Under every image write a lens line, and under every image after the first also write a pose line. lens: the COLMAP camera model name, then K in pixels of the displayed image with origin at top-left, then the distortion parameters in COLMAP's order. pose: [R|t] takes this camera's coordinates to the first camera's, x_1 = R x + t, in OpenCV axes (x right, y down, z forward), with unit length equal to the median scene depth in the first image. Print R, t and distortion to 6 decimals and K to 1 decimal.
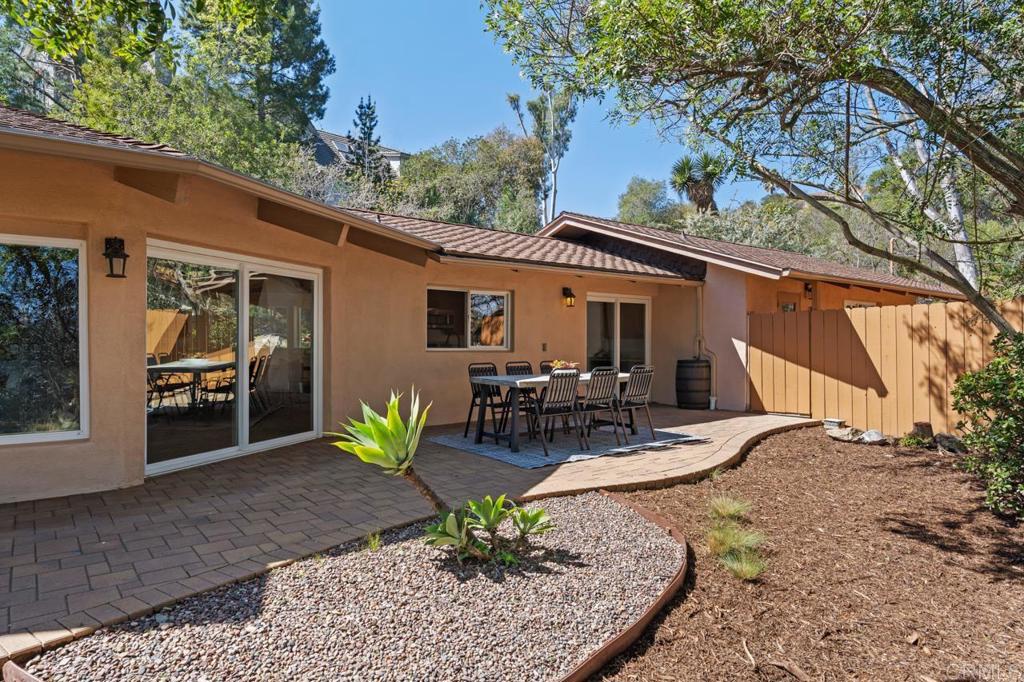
lens RADIAL K [[628.5, 0, 530.2], [0, 628.5, 340.3], [0, 0, 1]] dist [-0.010237, 0.004497]
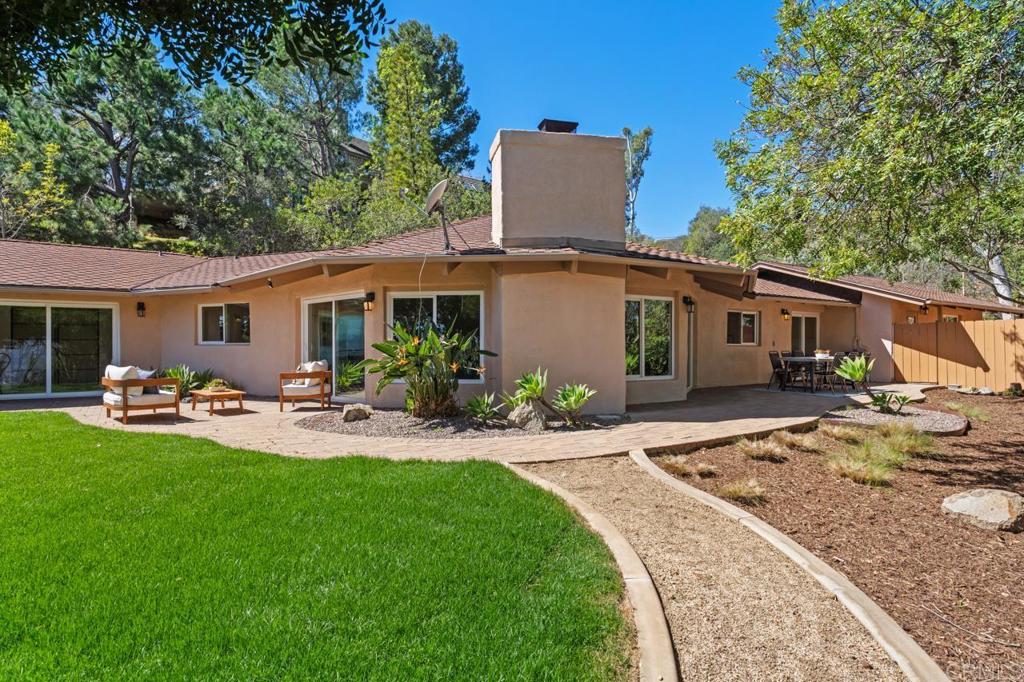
lens RADIAL K [[562.9, 0, 520.5], [0, 562.9, 346.3], [0, 0, 1]] dist [-0.013286, 0.001755]
pose [[0.996805, 0.002982, -0.079813, -0.603109], [-0.002313, 0.999962, 0.008464, 0.007252], [0.079835, -0.008252, 0.996774, -0.658280]]
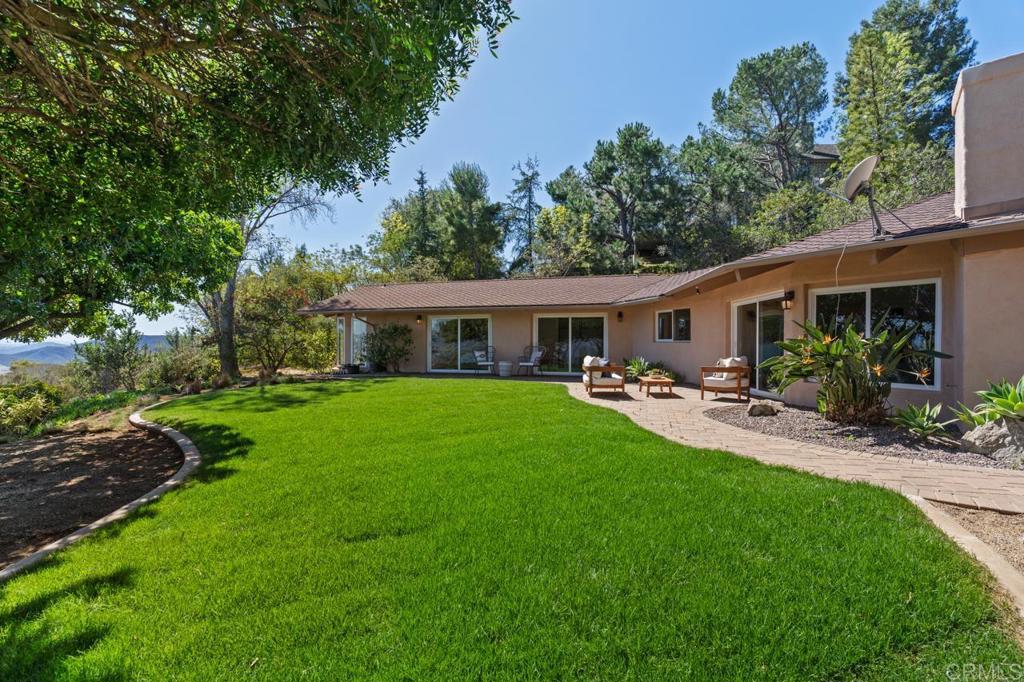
lens RADIAL K [[450.2, 0, 508.4], [0, 450.2, 344.2], [0, 0, 1]] dist [-0.003886, -0.000473]
pose [[0.546771, 0.010618, -0.837215, -0.544821], [0.000934, 0.999911, 0.013292, 0.004888], [0.837282, -0.008049, 0.546713, -0.550650]]
